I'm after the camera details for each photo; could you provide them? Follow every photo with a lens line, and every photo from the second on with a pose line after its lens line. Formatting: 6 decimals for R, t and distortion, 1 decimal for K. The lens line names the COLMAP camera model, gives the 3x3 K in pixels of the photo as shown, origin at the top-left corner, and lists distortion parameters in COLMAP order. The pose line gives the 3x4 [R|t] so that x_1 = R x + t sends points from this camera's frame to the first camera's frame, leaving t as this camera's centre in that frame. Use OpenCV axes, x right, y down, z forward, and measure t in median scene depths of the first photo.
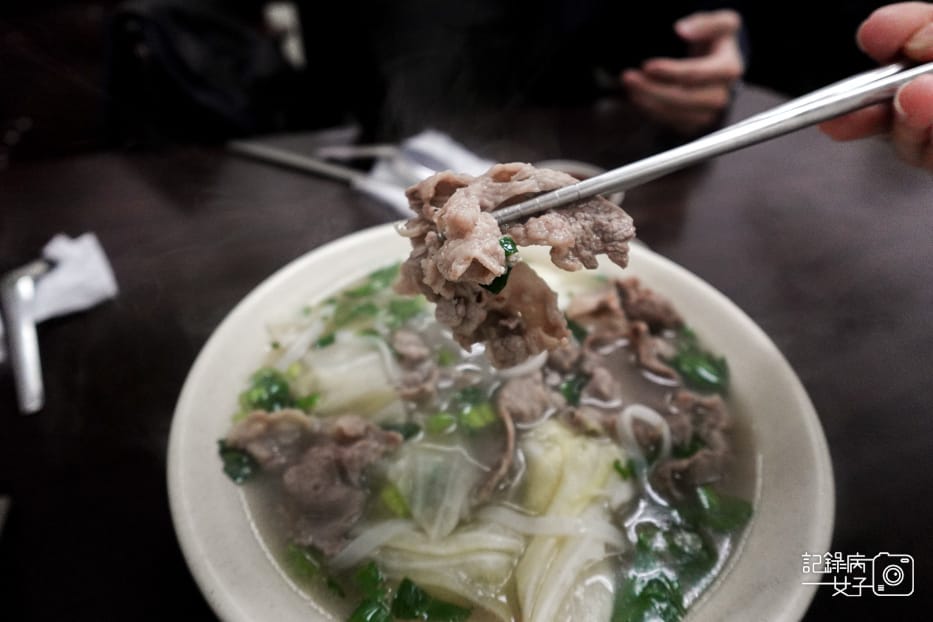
lens RADIAL K [[511.7, 0, 466.5], [0, 511.7, 311.0], [0, 0, 1]] dist [-0.002541, -0.000417]
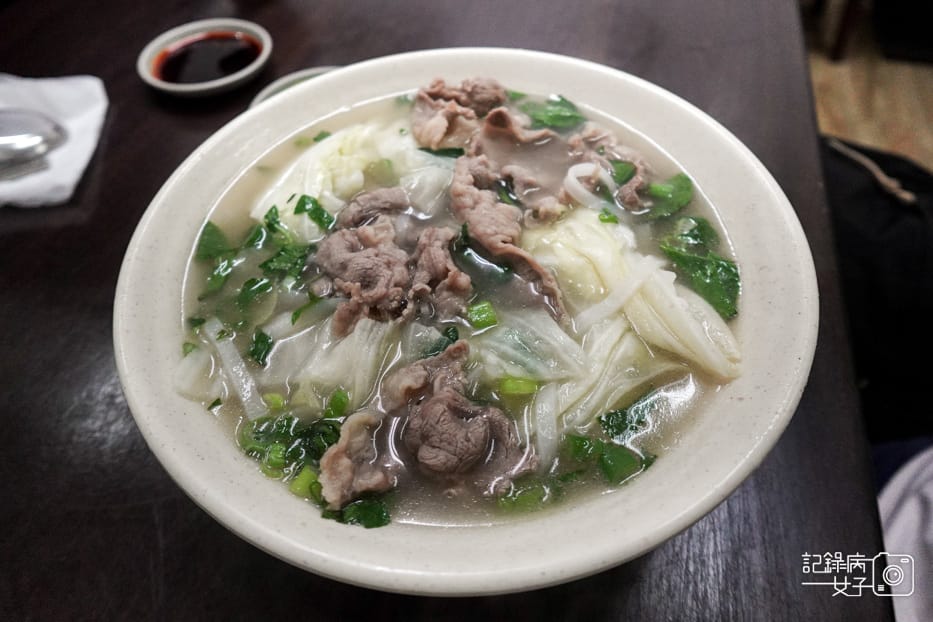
lens RADIAL K [[511.7, 0, 466.5], [0, 511.7, 311.0], [0, 0, 1]] dist [-0.002541, -0.000417]
pose [[0.603720, -0.678465, 0.418578, -0.463156], [0.551040, 0.734585, 0.395903, -0.142712], [-0.576088, -0.008362, 0.817345, 0.271792]]
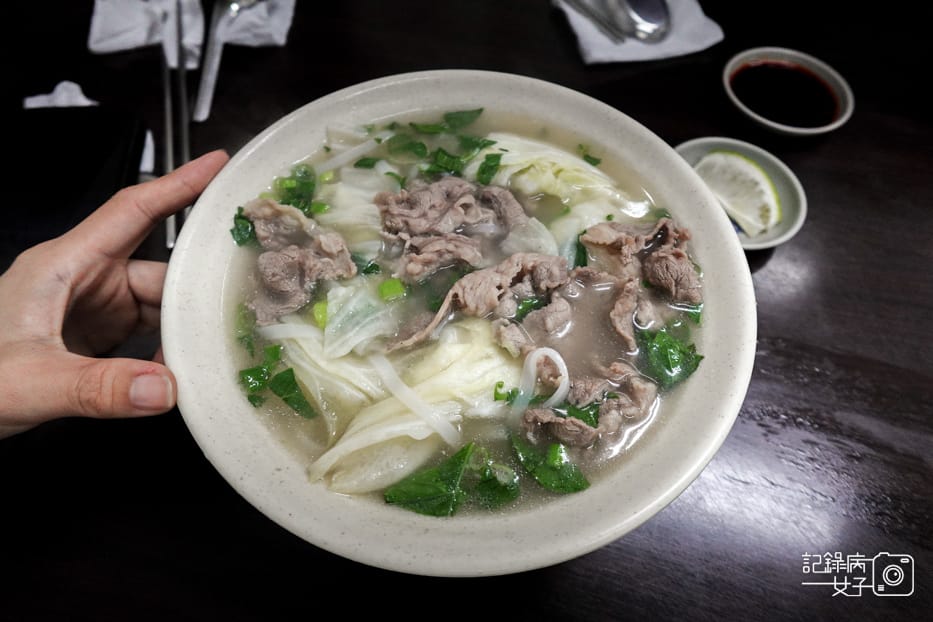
lens RADIAL K [[511.7, 0, 466.5], [0, 511.7, 311.0], [0, 0, 1]] dist [-0.002541, -0.000417]
pose [[0.836810, 0.482245, -0.259209, 0.432760], [-0.367742, 0.845832, 0.386437, -0.221577], [0.405605, -0.228052, 0.885142, 0.050145]]
